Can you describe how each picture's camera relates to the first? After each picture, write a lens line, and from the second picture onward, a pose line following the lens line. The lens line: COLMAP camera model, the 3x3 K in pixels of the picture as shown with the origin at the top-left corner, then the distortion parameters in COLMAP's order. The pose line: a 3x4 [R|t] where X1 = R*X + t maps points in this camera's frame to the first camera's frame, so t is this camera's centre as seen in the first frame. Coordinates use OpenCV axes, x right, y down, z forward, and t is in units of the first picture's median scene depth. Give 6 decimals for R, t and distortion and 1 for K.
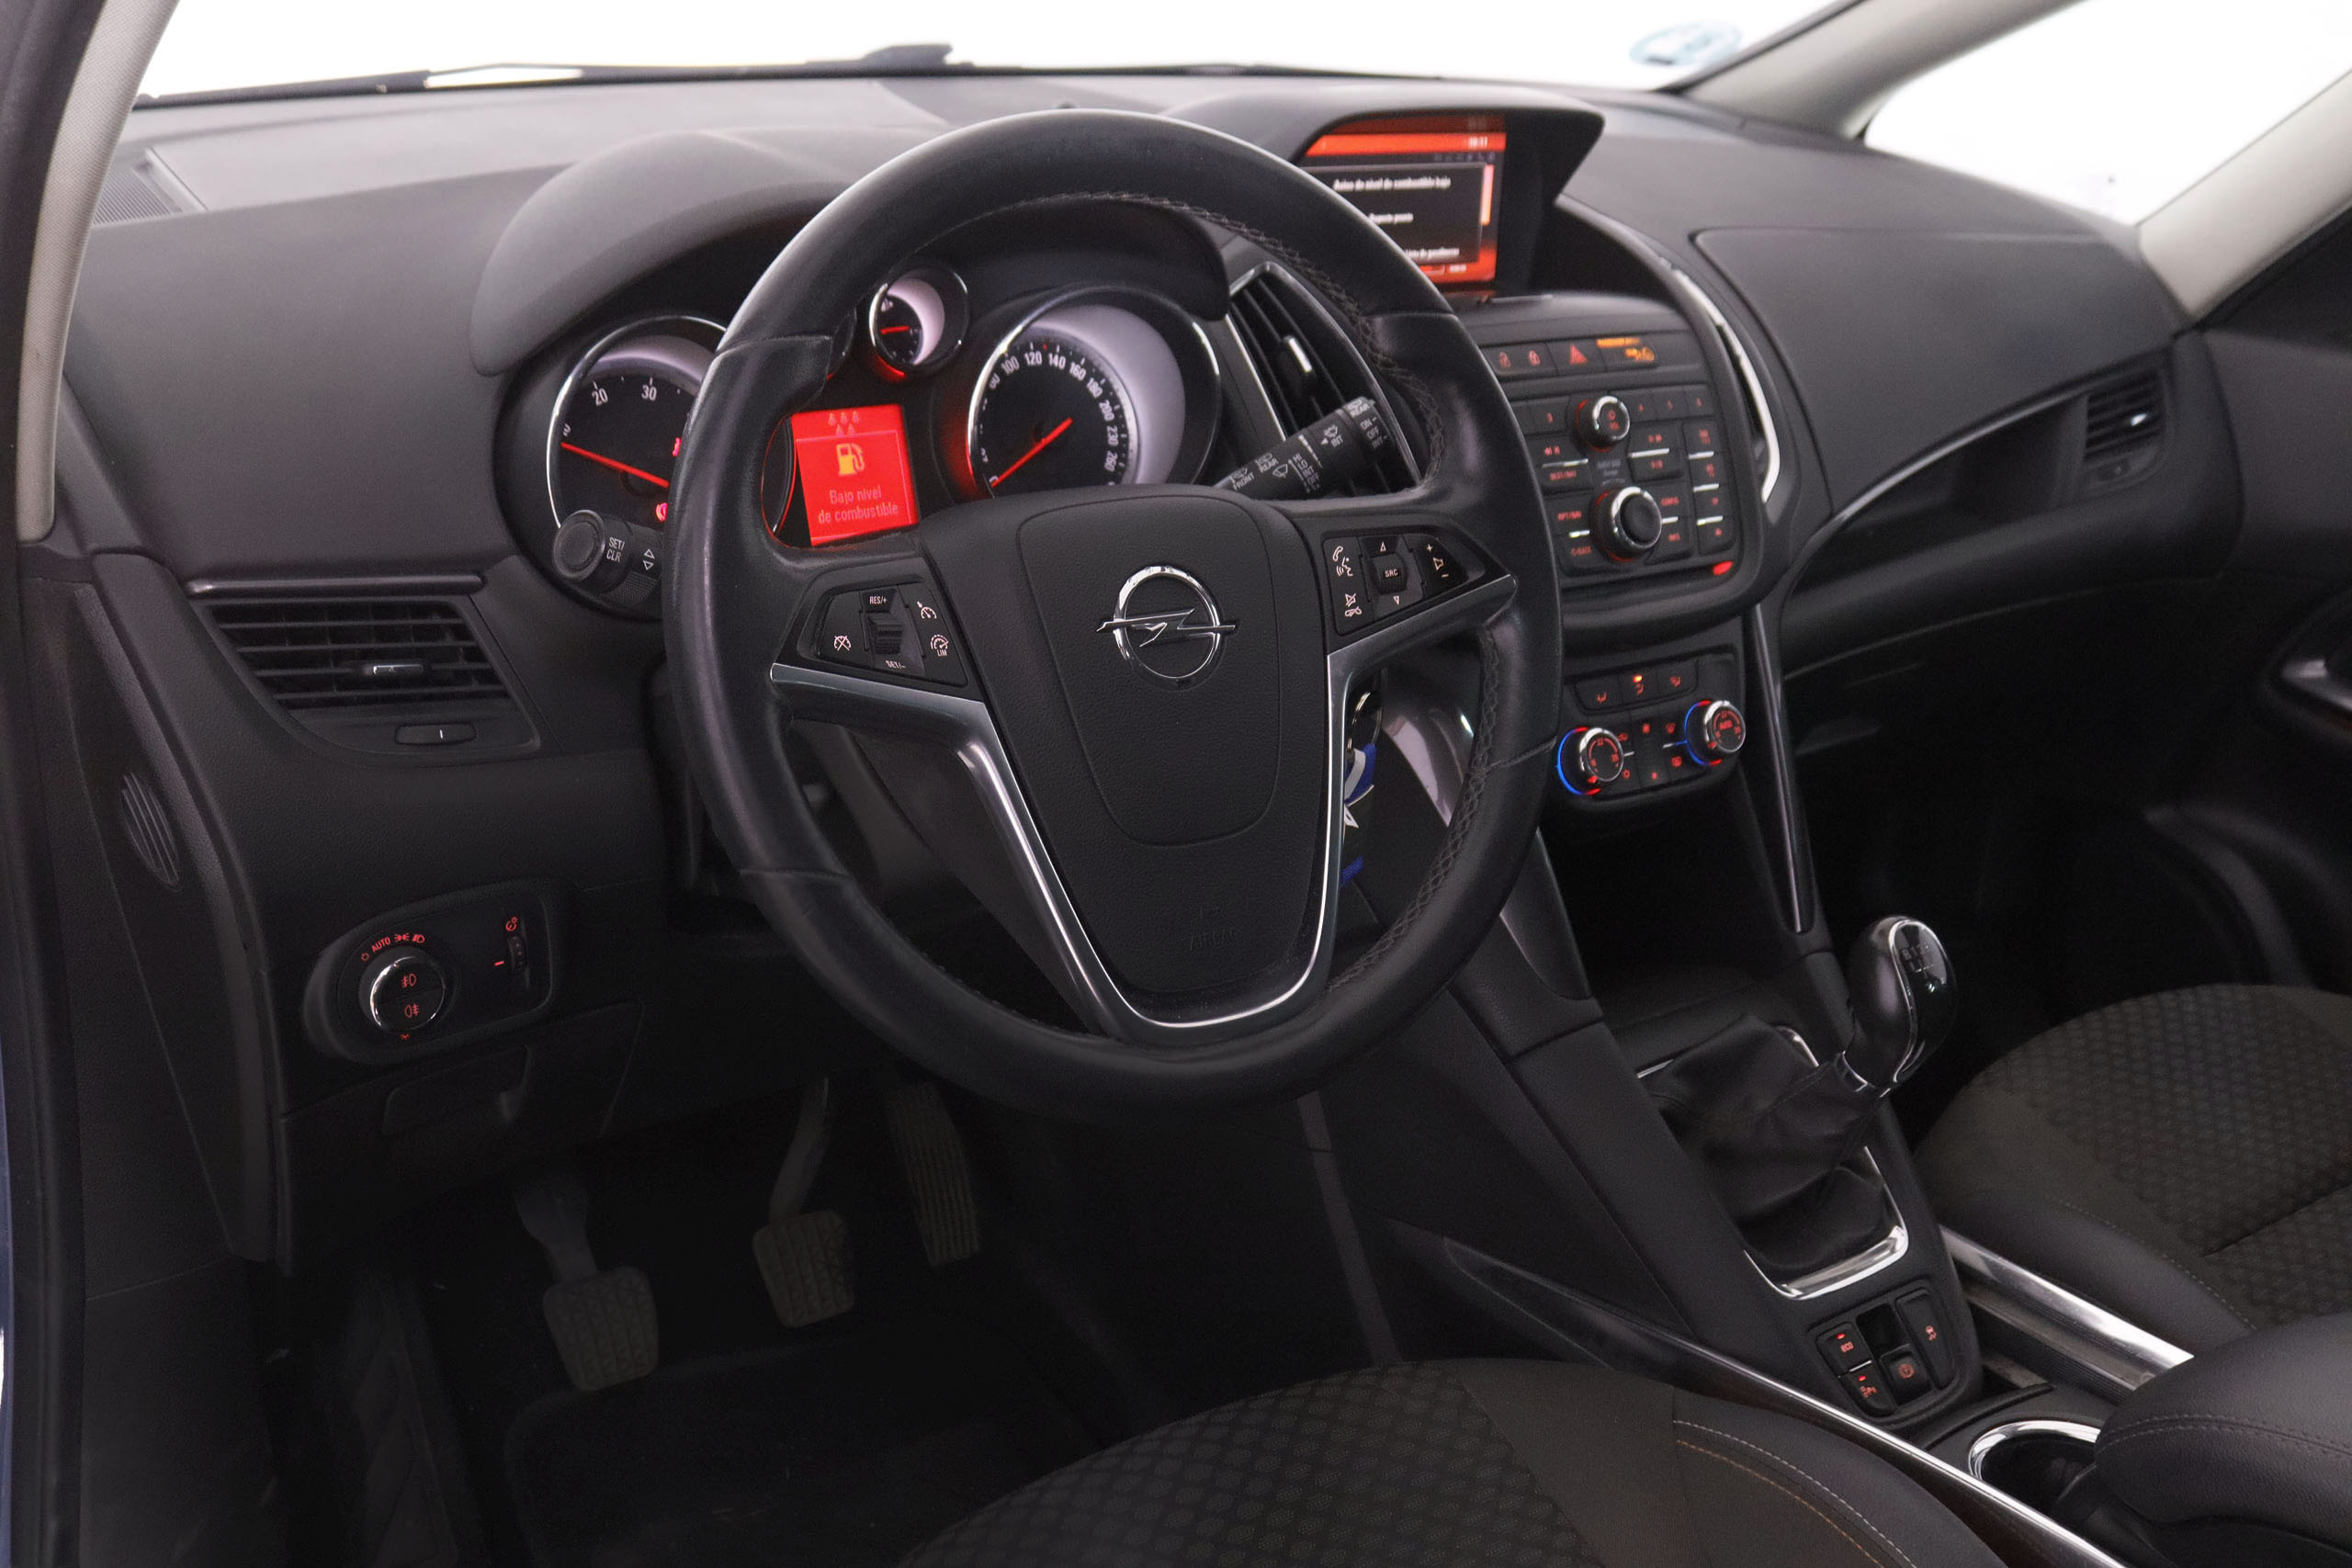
lens RADIAL K [[2300.1, 0, 1176.0], [0, 2300.1, 784.0], [0, 0, 1]] dist [-0.004526, 0.006447]
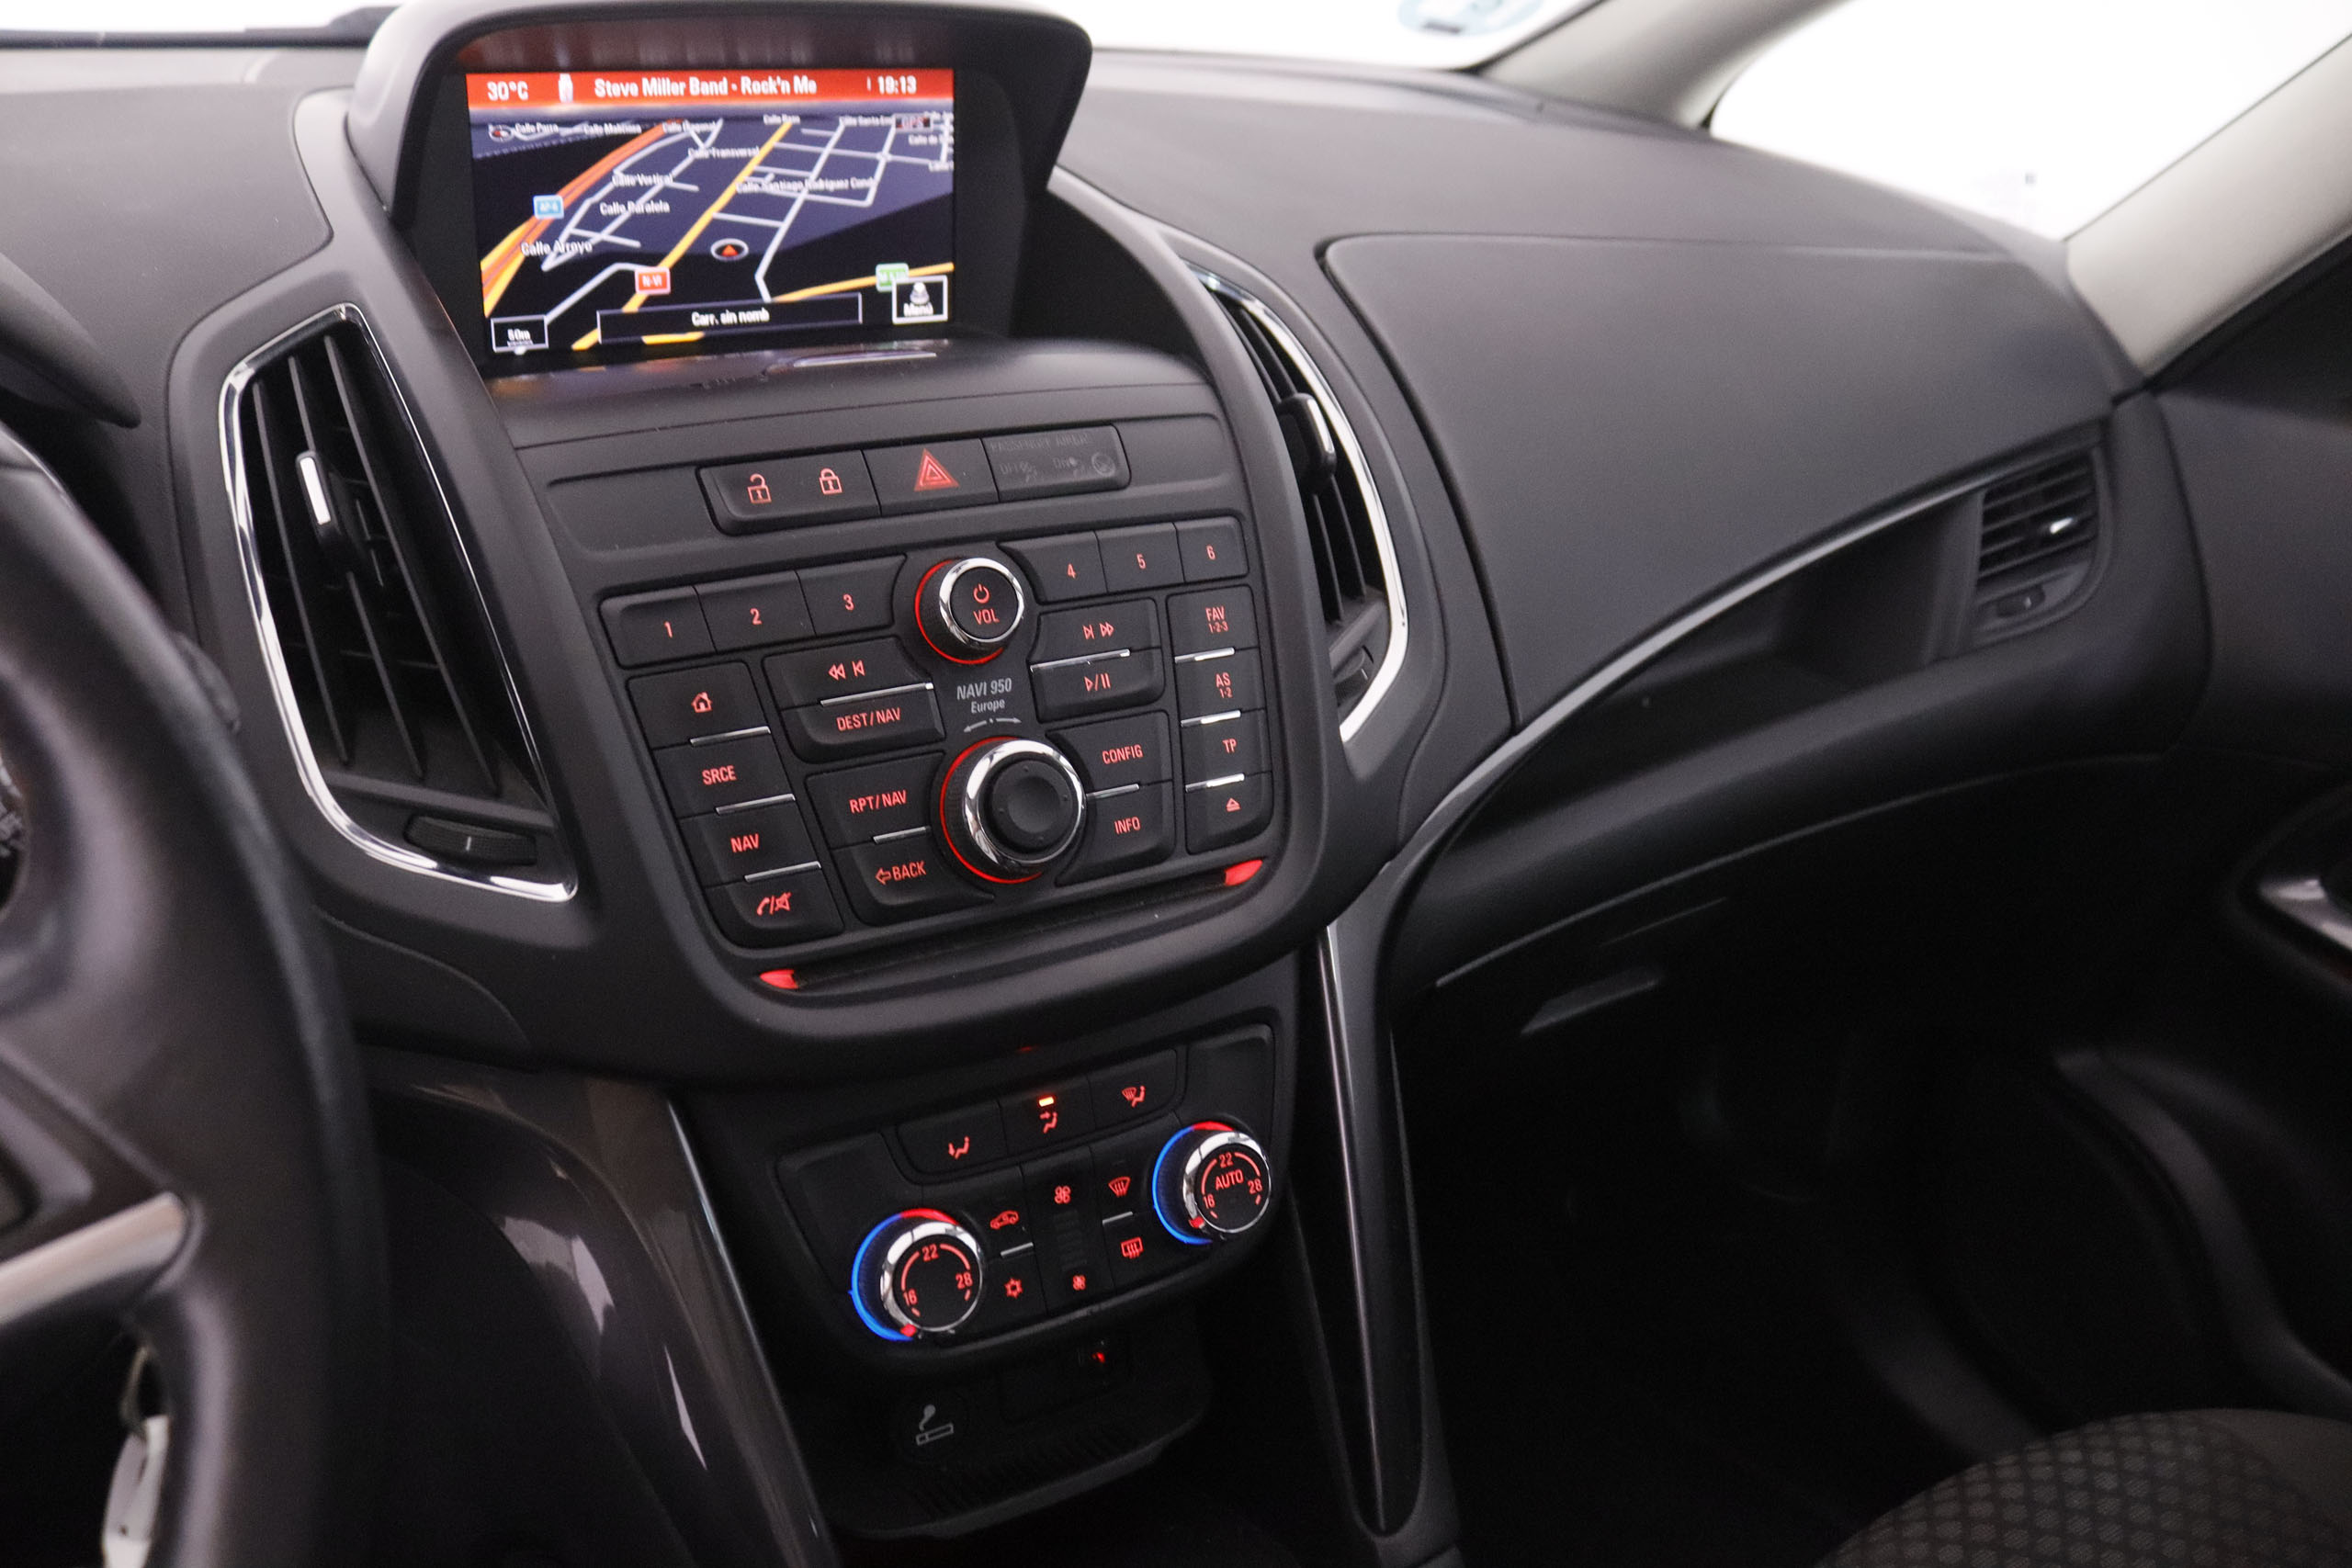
lens RADIAL K [[1915.8, 0, 1097.2], [0, 1915.8, 785.7], [0, 0, 1]] dist [-0.080073, 0.010701]
pose [[0.996617, 0.013981, -0.080992, 0.223966], [-0.011241, 0.999352, 0.034182, -0.119675], [0.081418, -0.033156, 0.996128, 0.523276]]
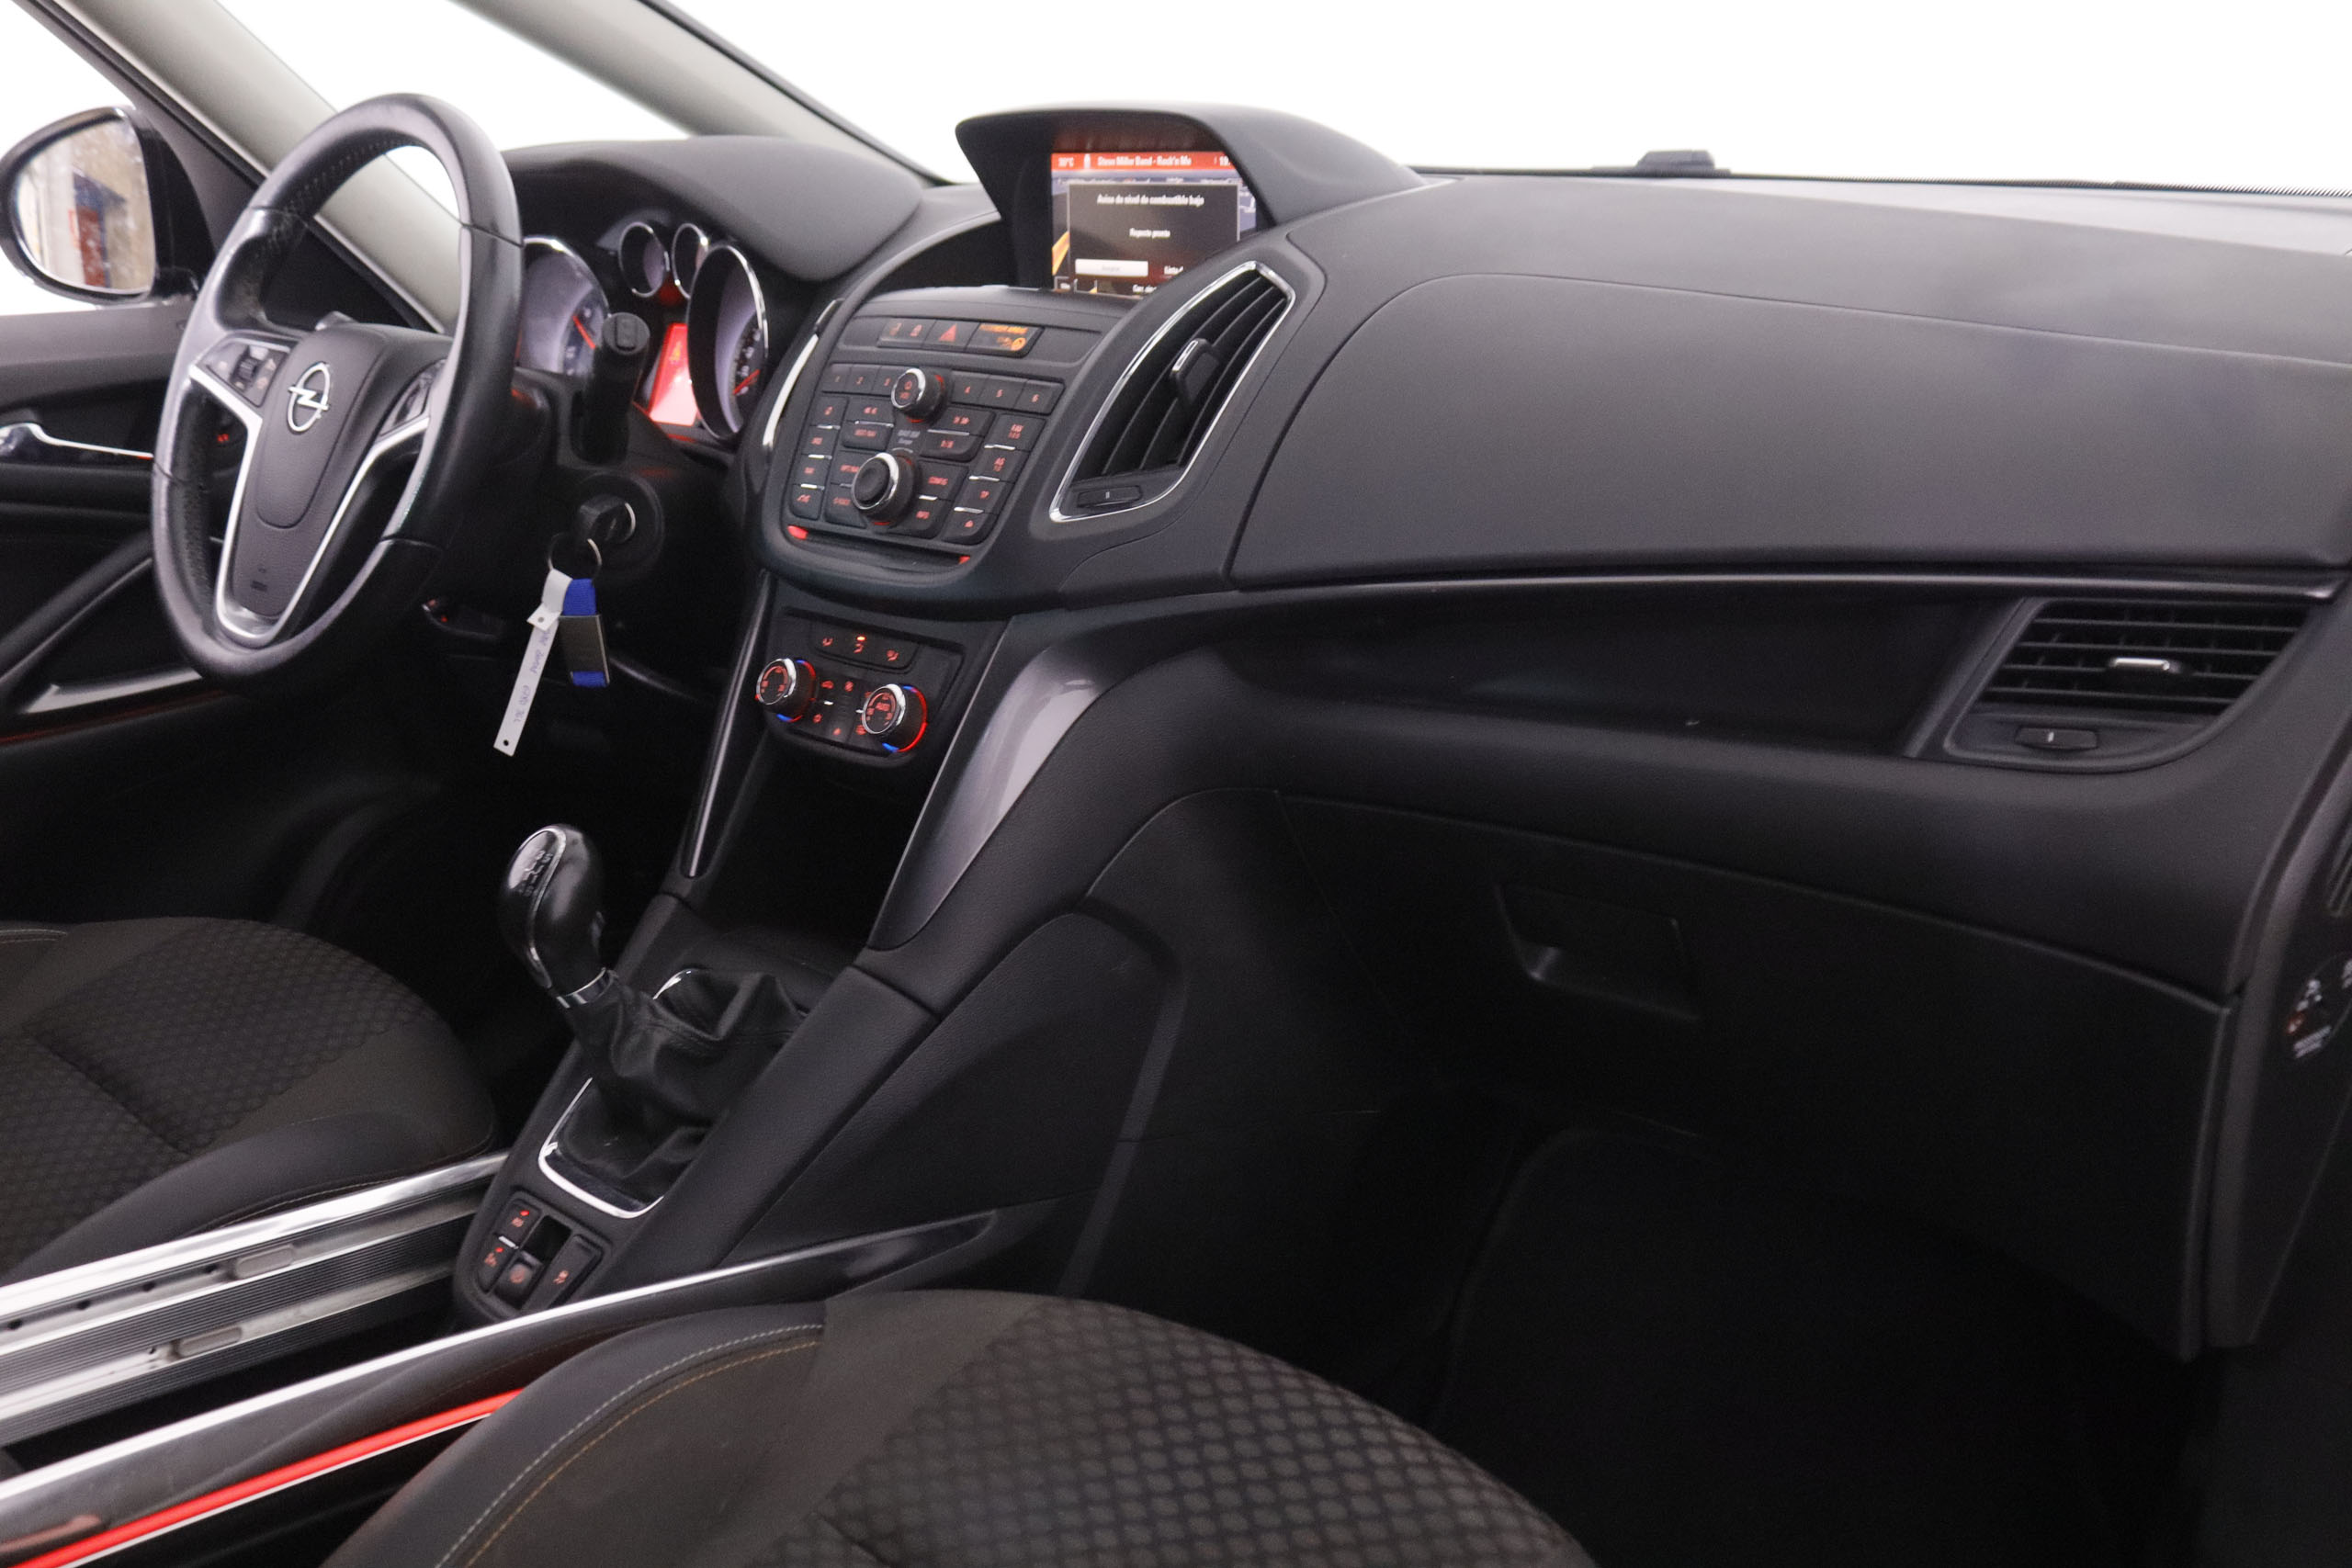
lens RADIAL K [[2064.3, 0, 1176.0], [0, 2064.3, 784.0], [0, 0, 1]] dist [-0.043968, -0.002331]
pose [[0.223015, 0.232865, -0.946593, 1.016223], [-0.343449, 0.927553, 0.147265, -0.153912], [0.912309, 0.292265, 0.286835, 0.804022]]
